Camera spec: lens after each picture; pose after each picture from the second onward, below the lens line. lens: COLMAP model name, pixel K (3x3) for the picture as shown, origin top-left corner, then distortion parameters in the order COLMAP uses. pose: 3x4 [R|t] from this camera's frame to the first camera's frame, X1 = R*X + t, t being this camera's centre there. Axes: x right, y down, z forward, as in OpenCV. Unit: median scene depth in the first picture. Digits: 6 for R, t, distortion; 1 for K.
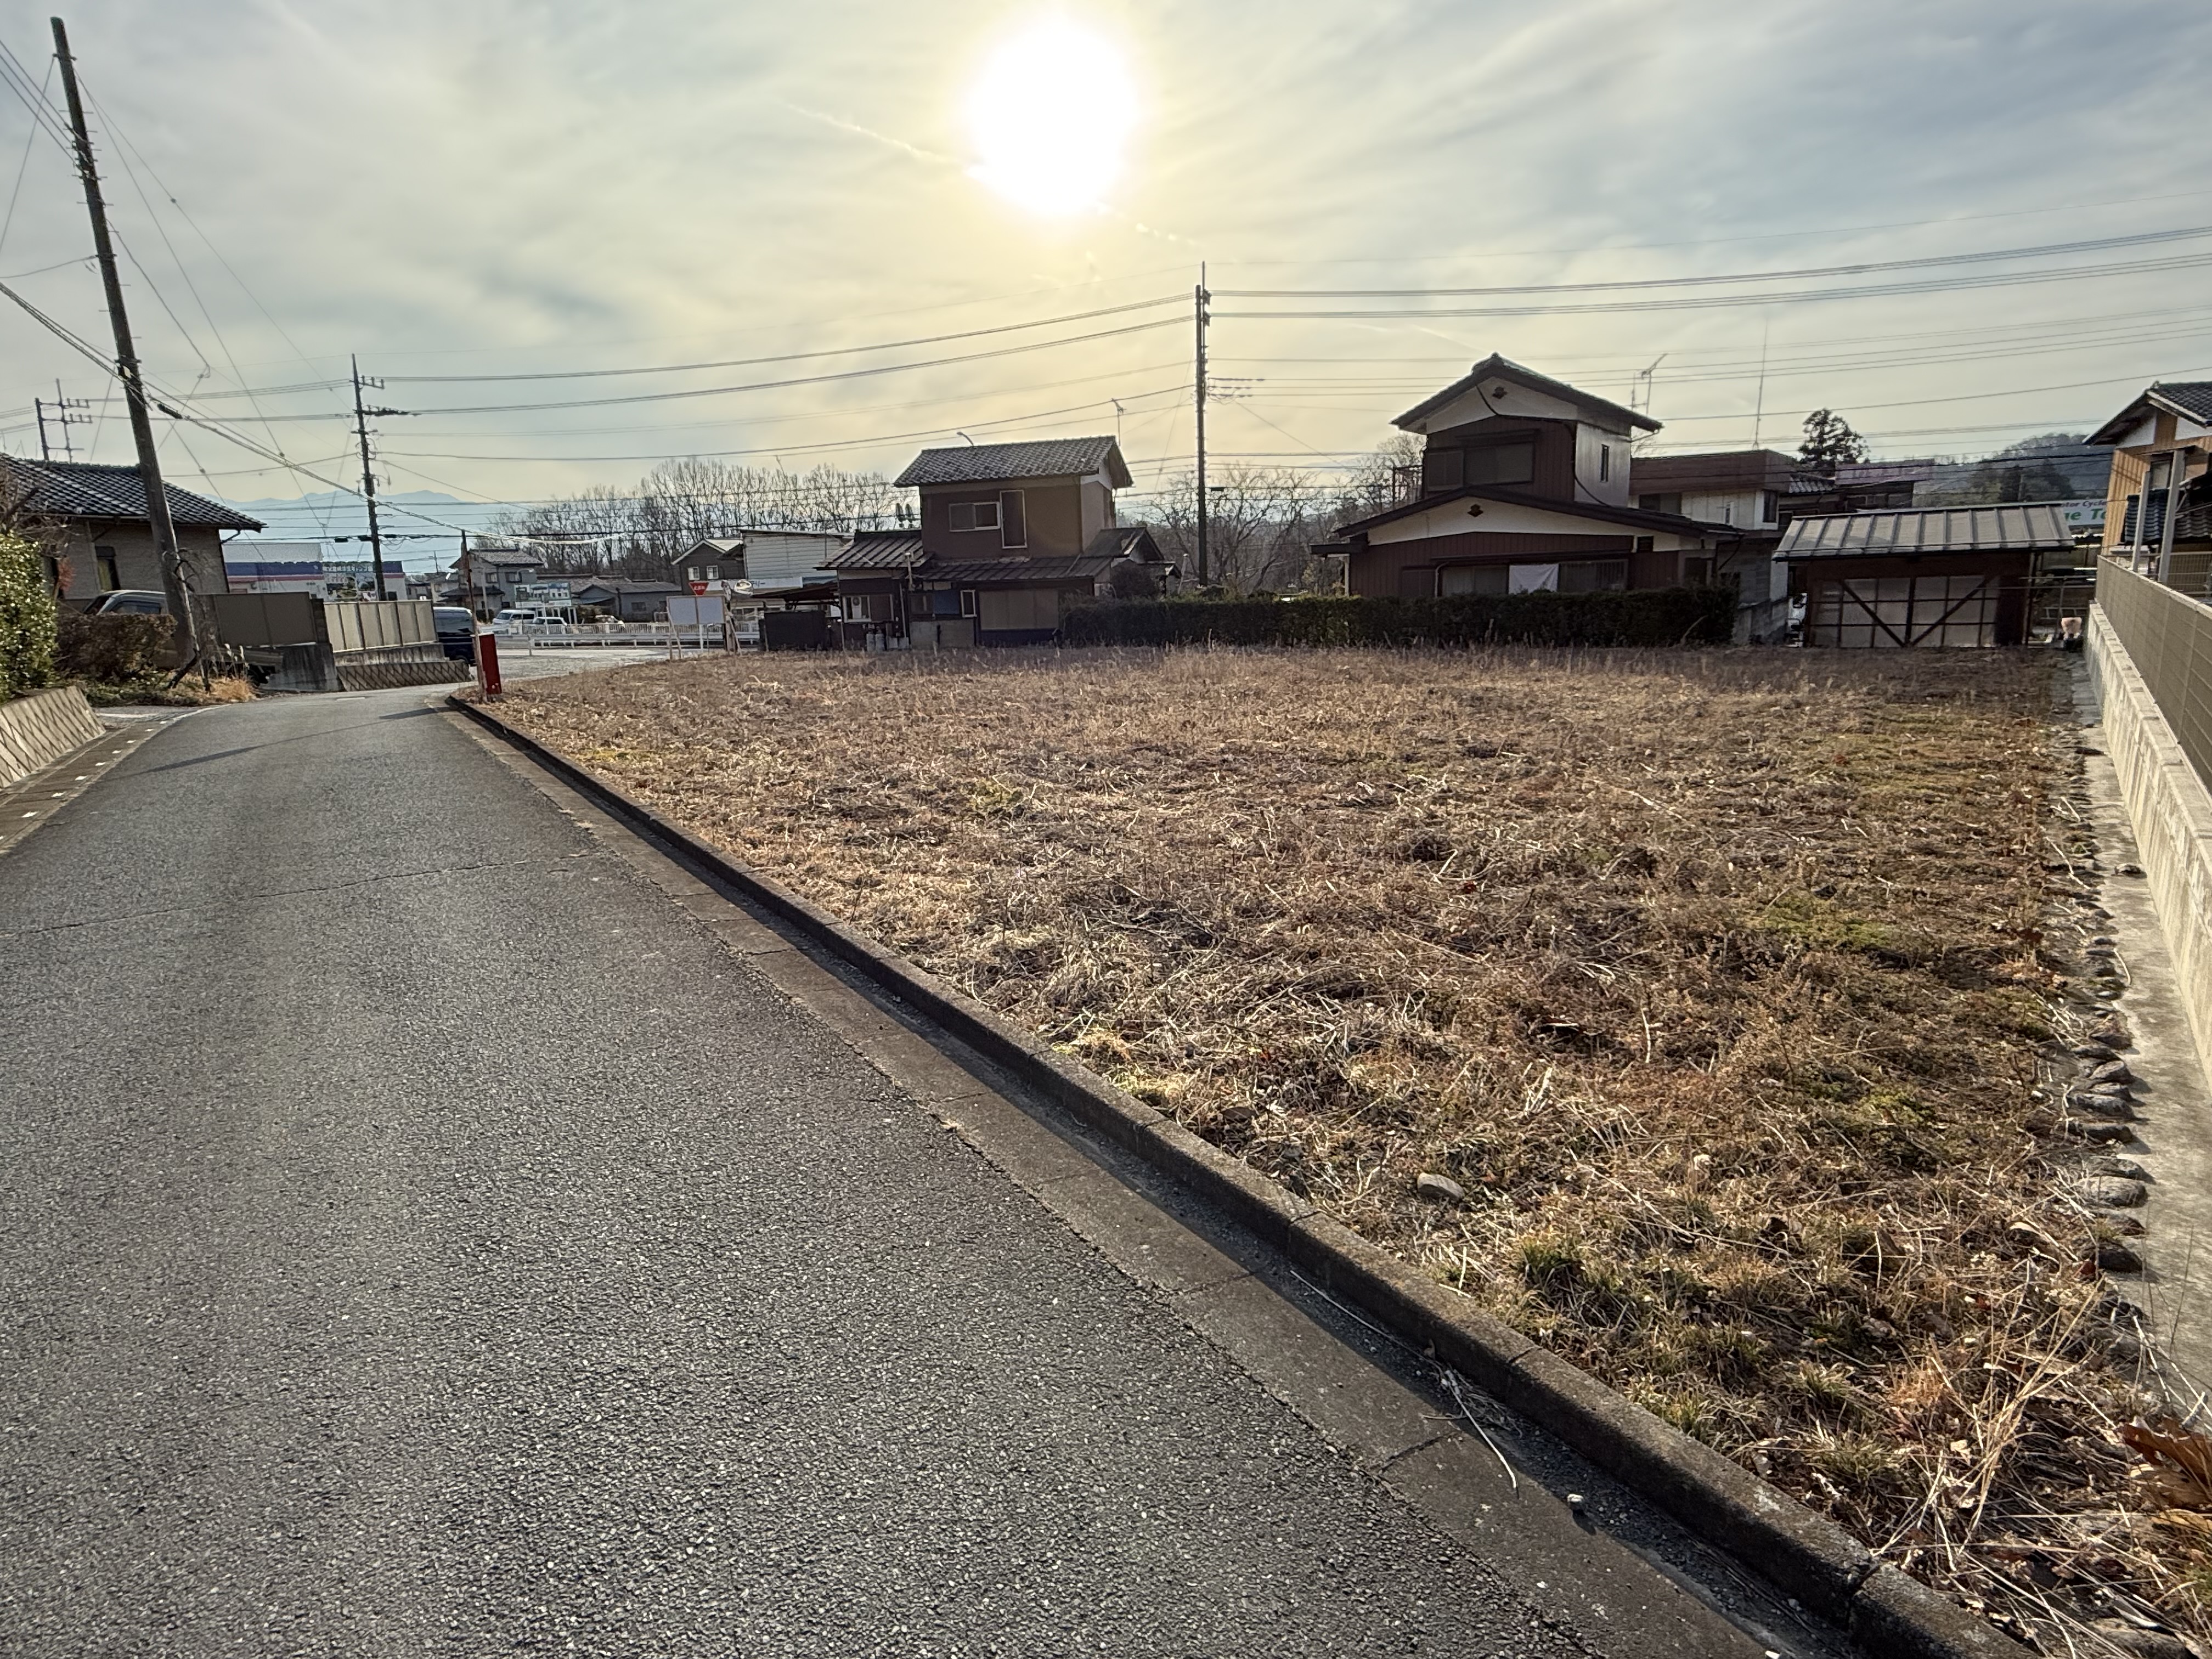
lens RADIAL K [[1209.7, 0, 1106.0], [0, 1209.7, 829.5], [0, 0, 1]] dist [0.002927, 0.001284]
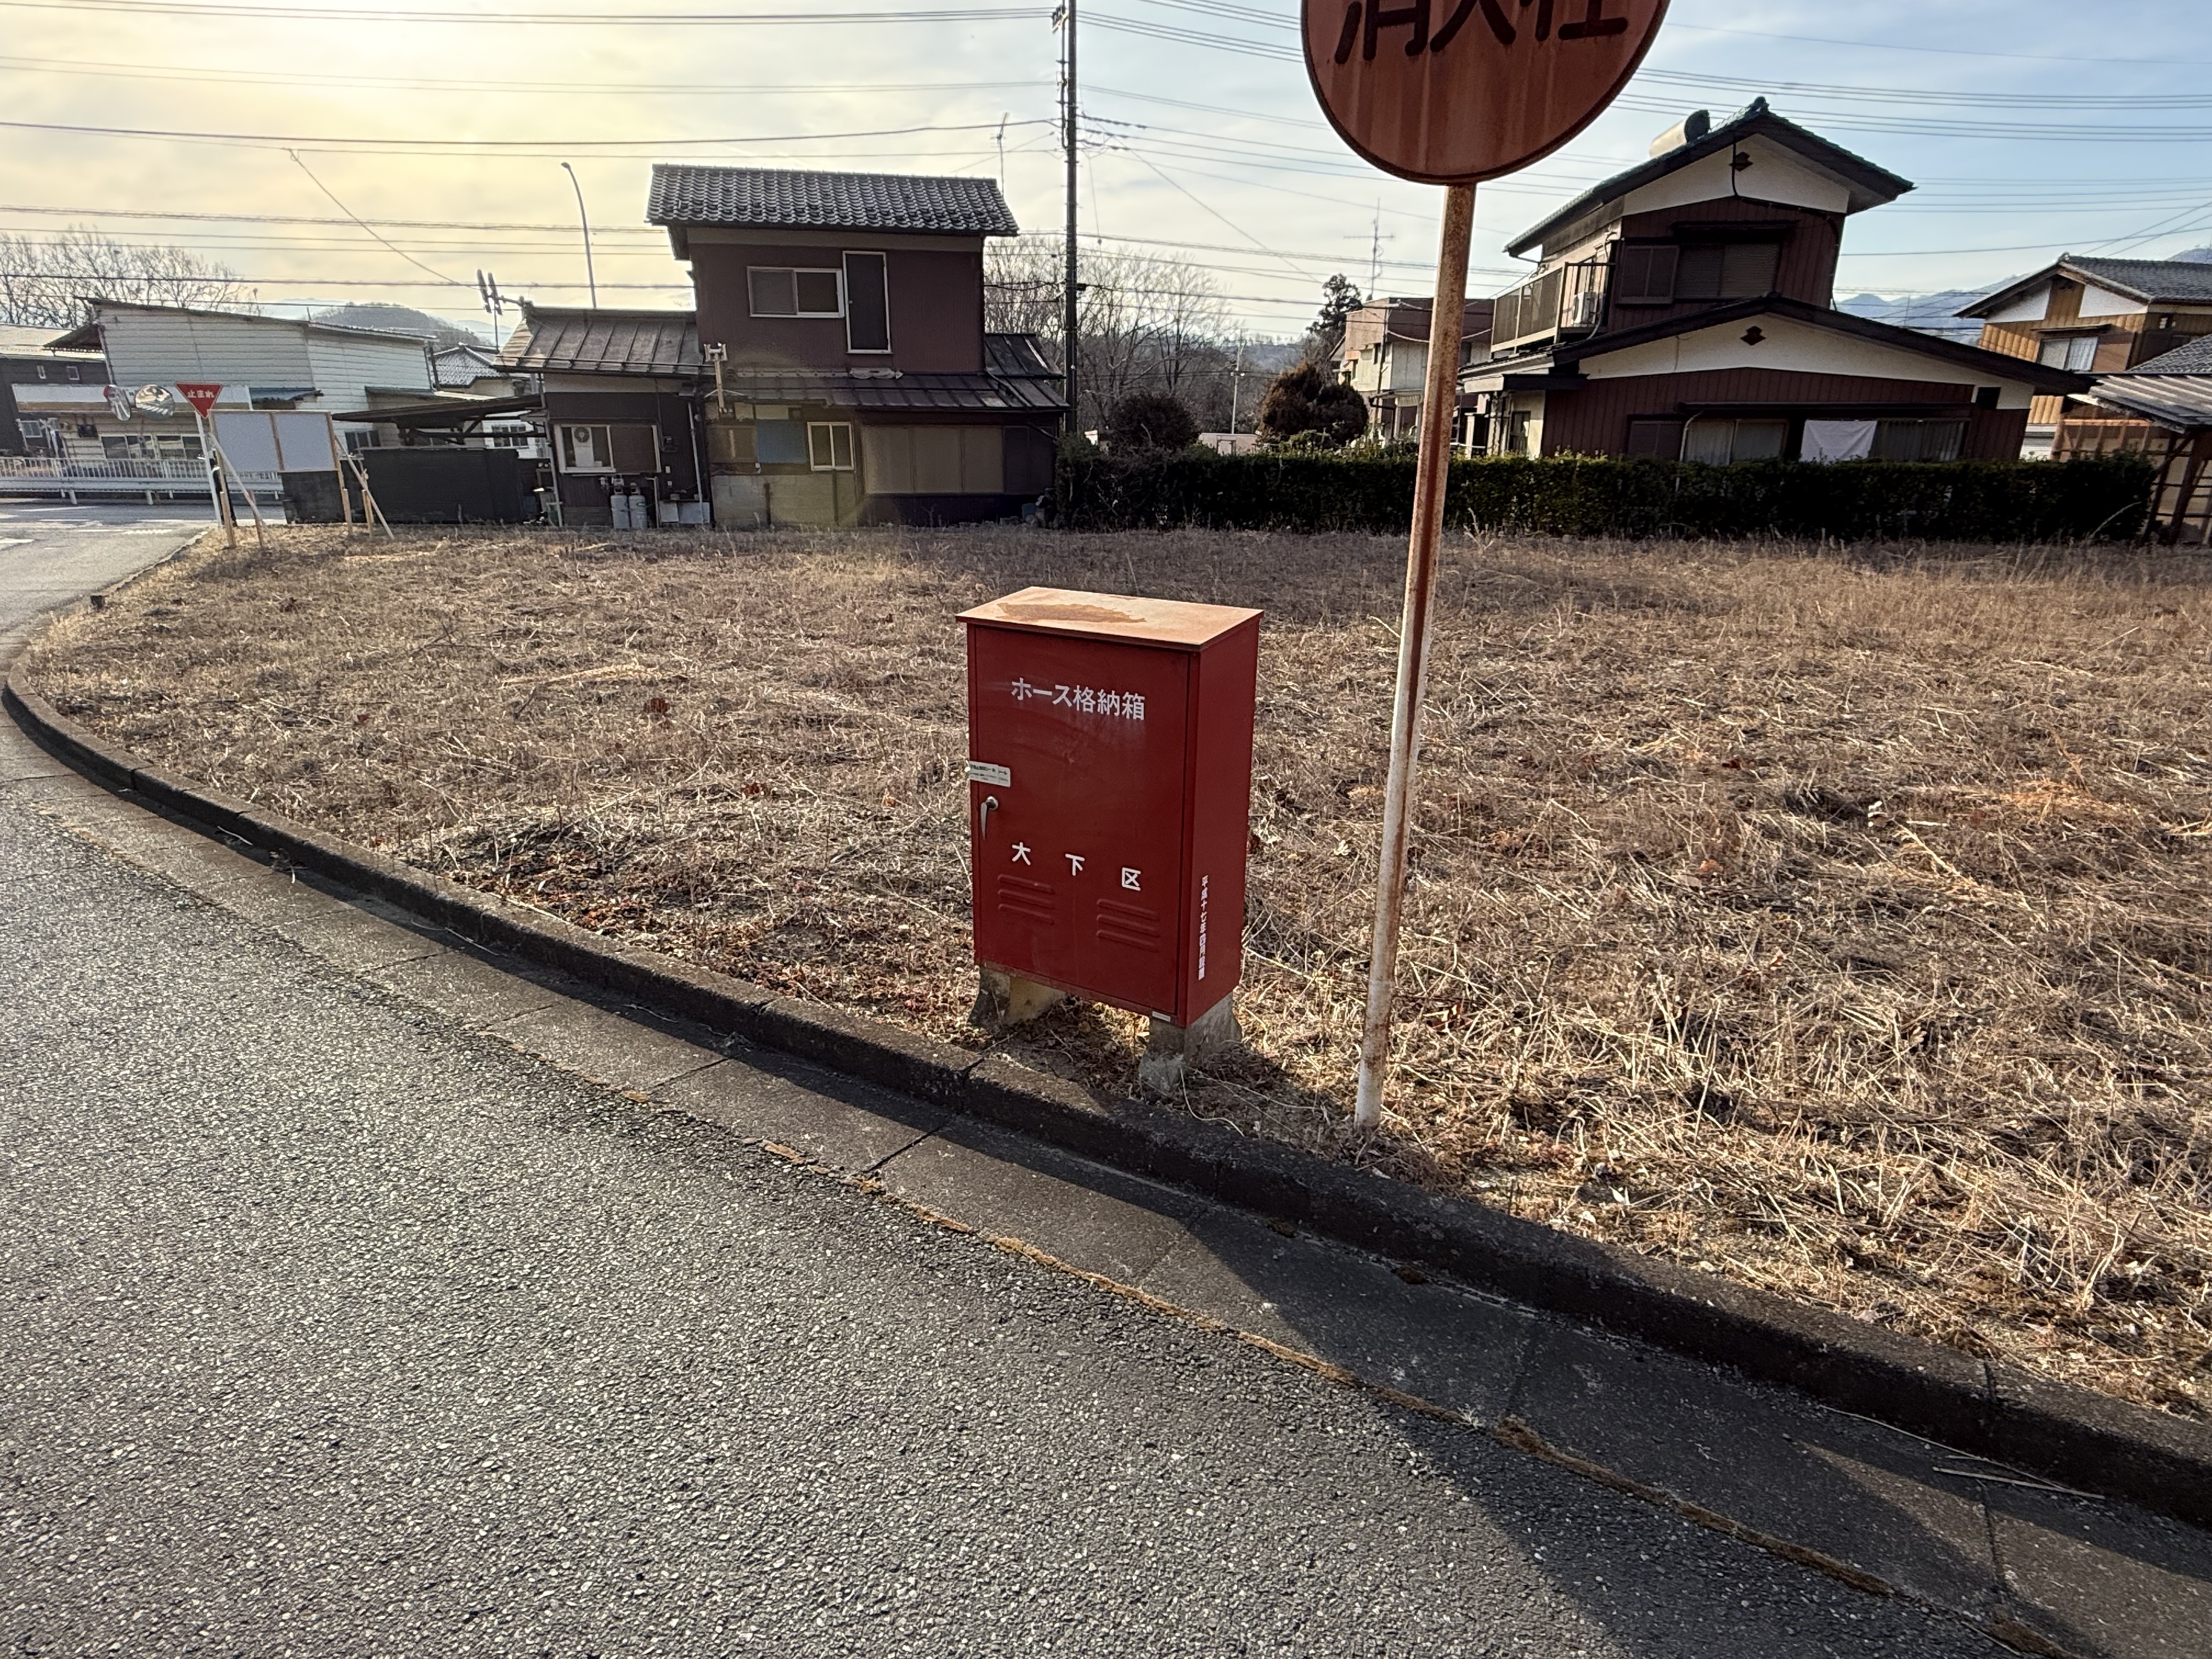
lens RADIAL K [[1209.7, 0, 1106.0], [0, 1209.7, 829.5], [0, 0, 1]] dist [0.002927, 0.001284]
pose [[0.890173, -0.106528, 0.442995, -0.271838], [0.053932, 0.990084, 0.129715, -0.071809], [-0.452420, -0.091577, 0.887091, 0.402412]]
